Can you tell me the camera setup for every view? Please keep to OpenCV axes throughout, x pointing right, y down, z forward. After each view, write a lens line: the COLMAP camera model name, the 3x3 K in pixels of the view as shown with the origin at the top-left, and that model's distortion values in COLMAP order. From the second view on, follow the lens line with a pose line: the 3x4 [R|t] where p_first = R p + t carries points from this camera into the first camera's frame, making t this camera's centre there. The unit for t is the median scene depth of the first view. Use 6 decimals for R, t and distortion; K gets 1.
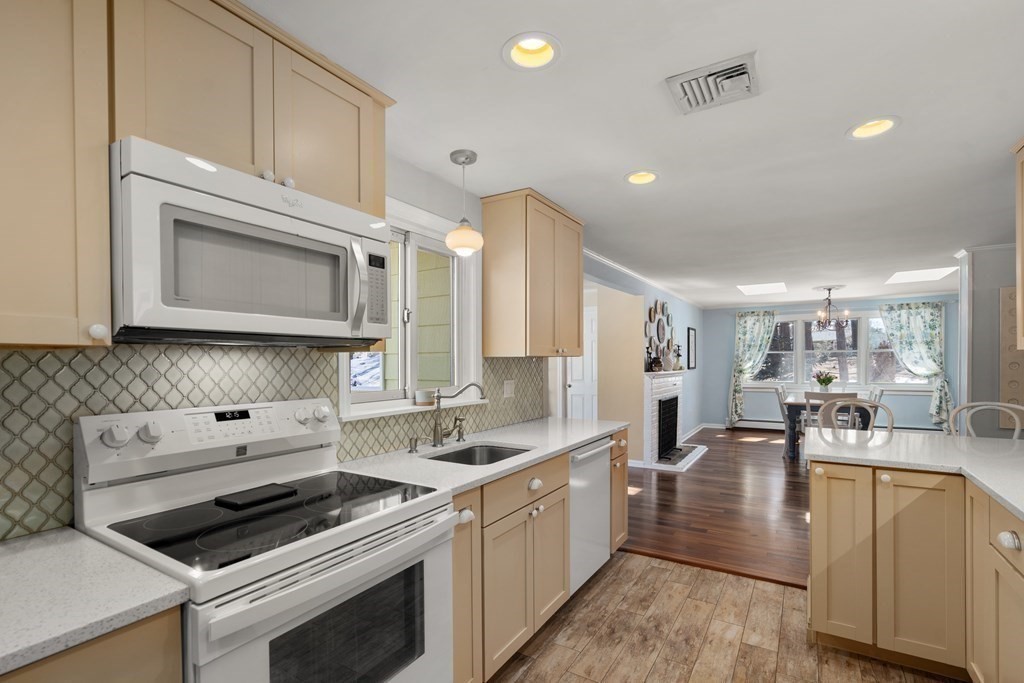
lens RADIAL K [[470.9, 0, 511.7], [0, 470.9, 359.2], [0, 0, 1]] dist [-0.001112, -0.000177]
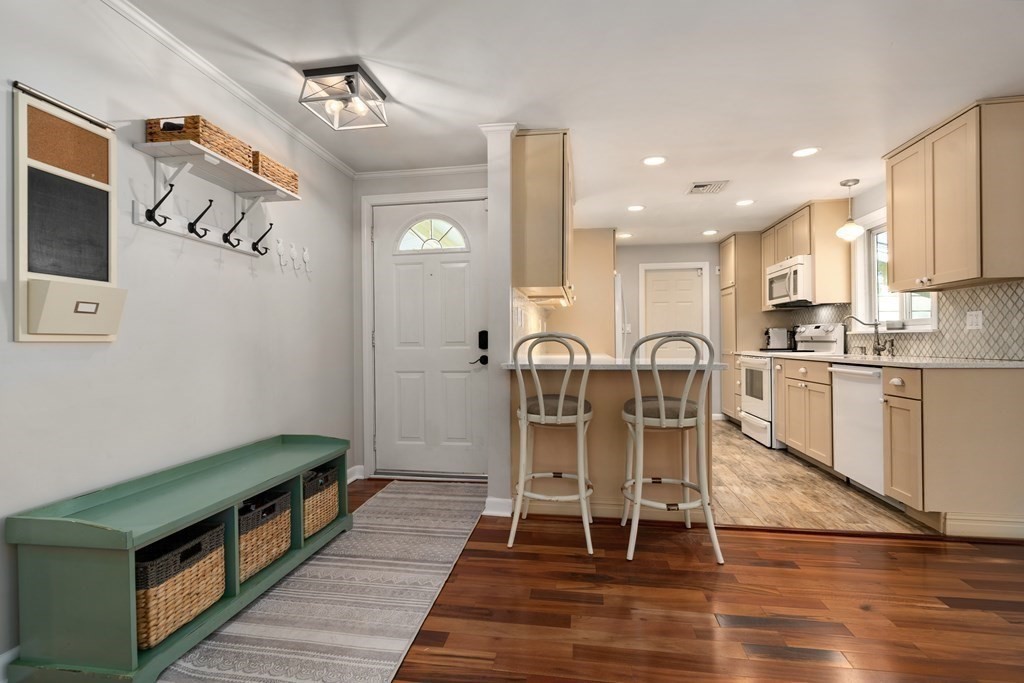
lens RADIAL K [[470.9, 0, 513.8], [0, 470.9, 341.1], [0, 0, 1]] dist [-0.001112, -0.000177]
pose [[-0.916698, 0.008505, -0.399491, 1.390259], [0.008960, 0.999960, 0.000729, 0.110474], [0.399481, -0.002911, -0.916737, 1.719415]]
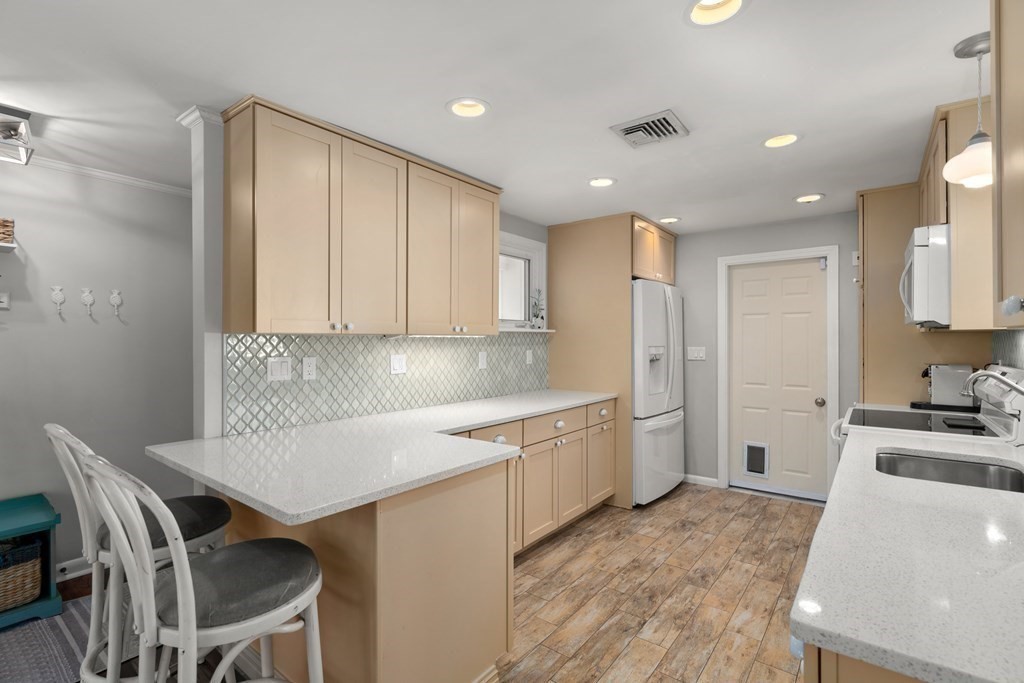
lens RADIAL K [[470.9, 0, 511.4], [0, 470.9, 339.1], [0, 0, 1]] dist [-0.001112, -0.000177]
pose [[-0.994817, 0.006465, 0.101479, 0.408972], [0.006408, 0.999979, -0.000888, 0.002290], [-0.101483, -0.000233, -0.994837, 1.458515]]
